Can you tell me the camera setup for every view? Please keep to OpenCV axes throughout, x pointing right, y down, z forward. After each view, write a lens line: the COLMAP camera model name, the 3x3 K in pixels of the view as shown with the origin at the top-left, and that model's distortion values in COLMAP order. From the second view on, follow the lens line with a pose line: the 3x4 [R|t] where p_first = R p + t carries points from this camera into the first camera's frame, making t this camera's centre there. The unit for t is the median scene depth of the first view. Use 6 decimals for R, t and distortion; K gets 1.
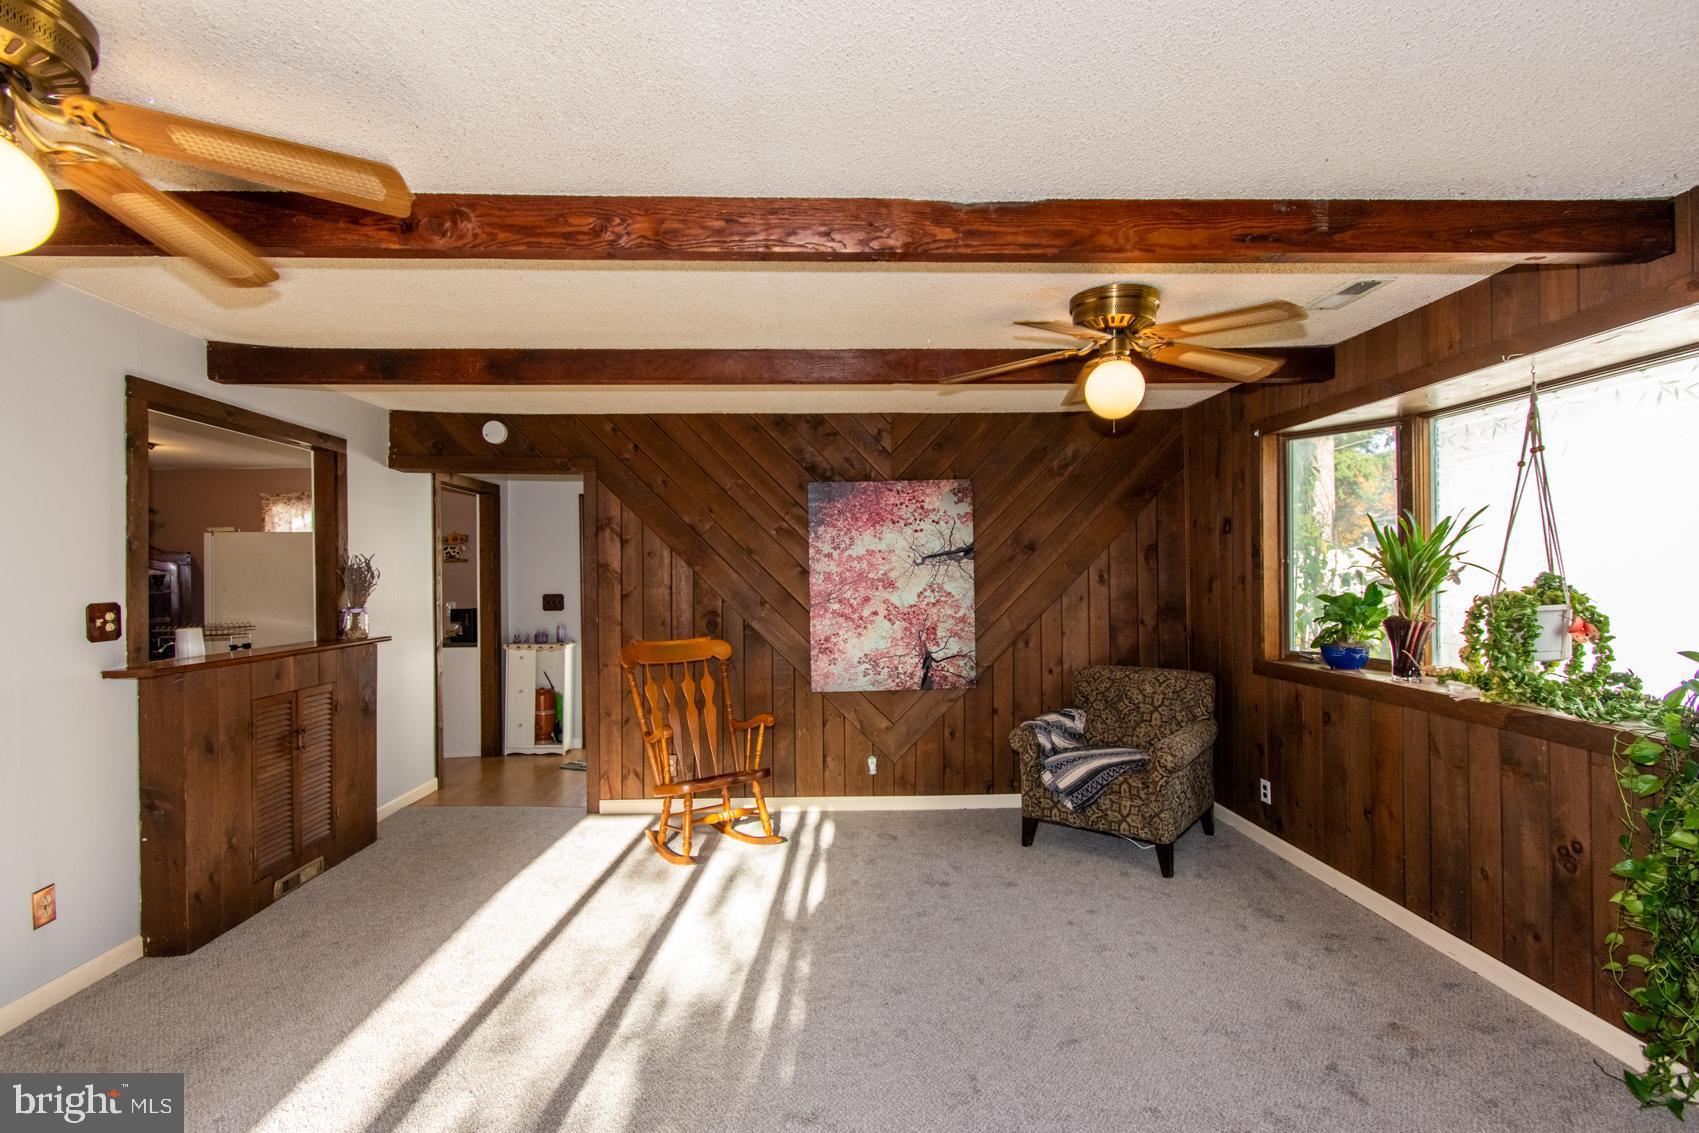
lens RADIAL K [[754.7, 0, 849.9], [0, 754.7, 580.6], [0, 0, 1]] dist [0.003625, -0.000532]
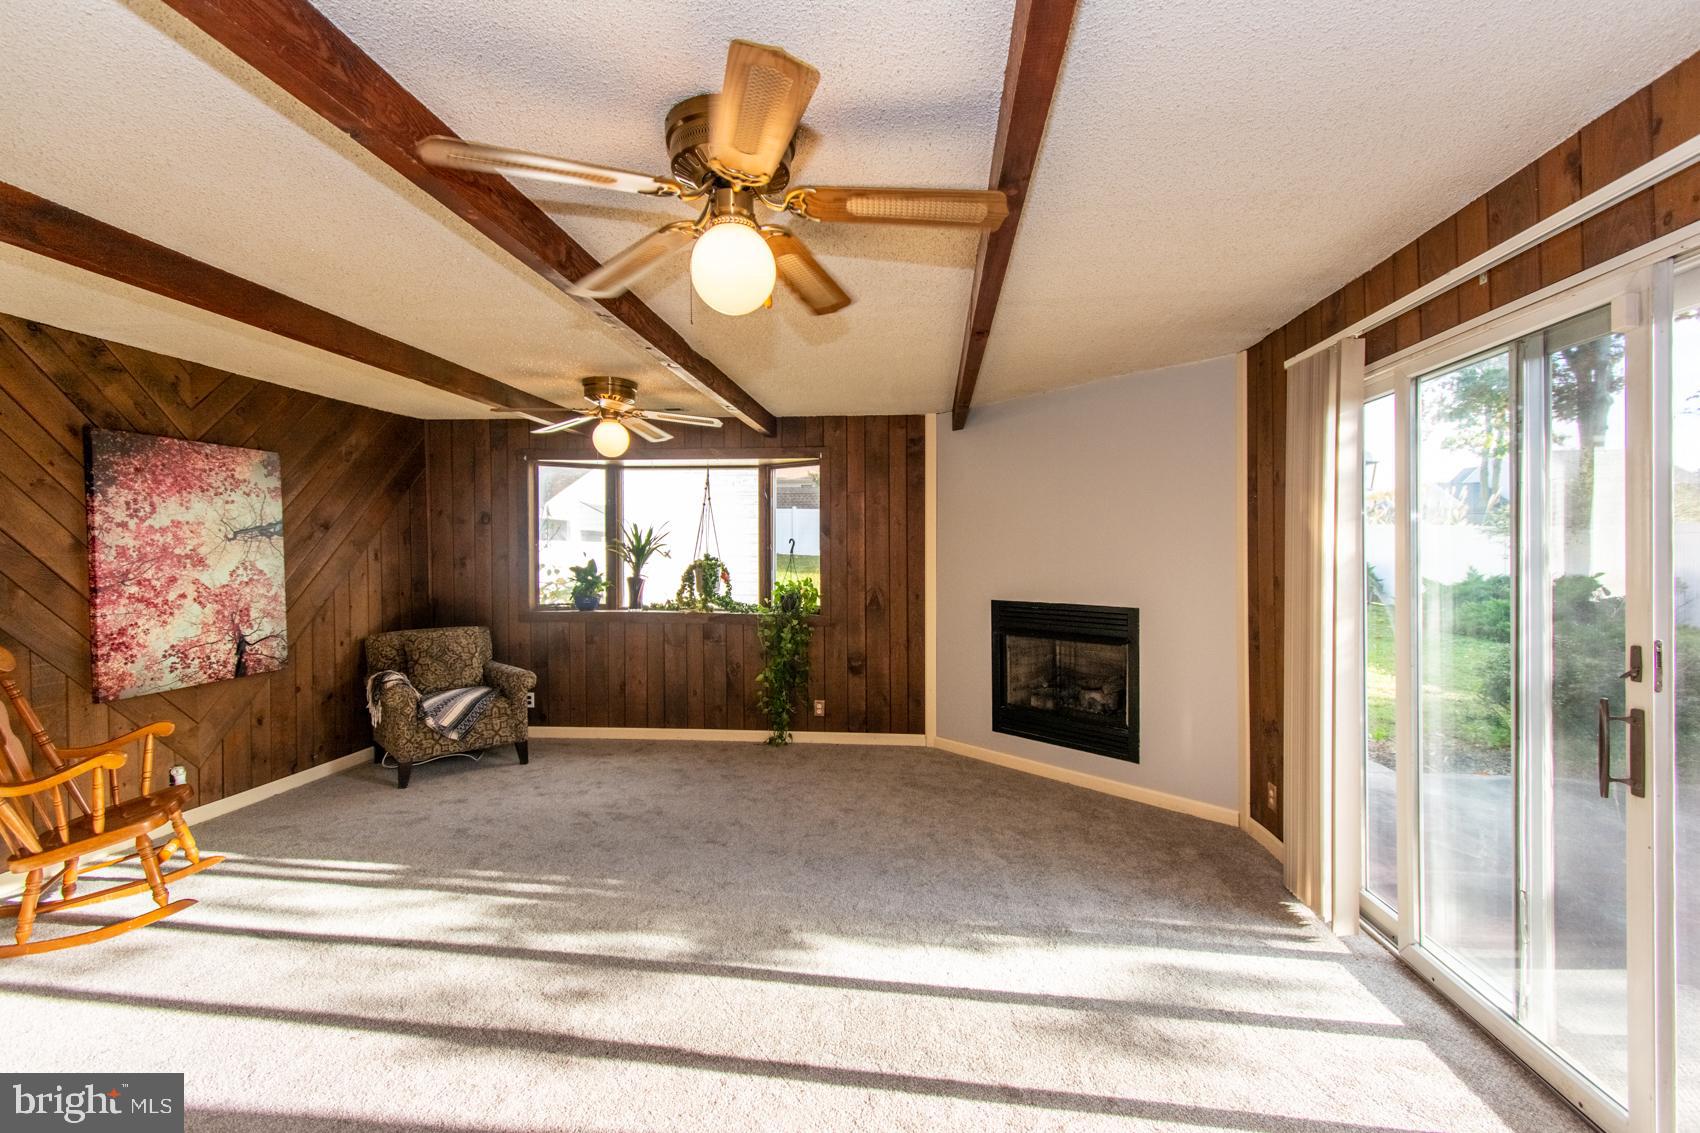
lens RADIAL K [[748.0, 0, 819.0], [0, 748.0, 560.5], [0, 0, 1]] dist [0.000195, -0.000108]
pose [[0.173714, 0.001049, 0.984796, -0.666947], [0.003683, 0.999992, -0.001715, 0.007670], [-0.984789, 0.003925, 0.173708, 0.153145]]
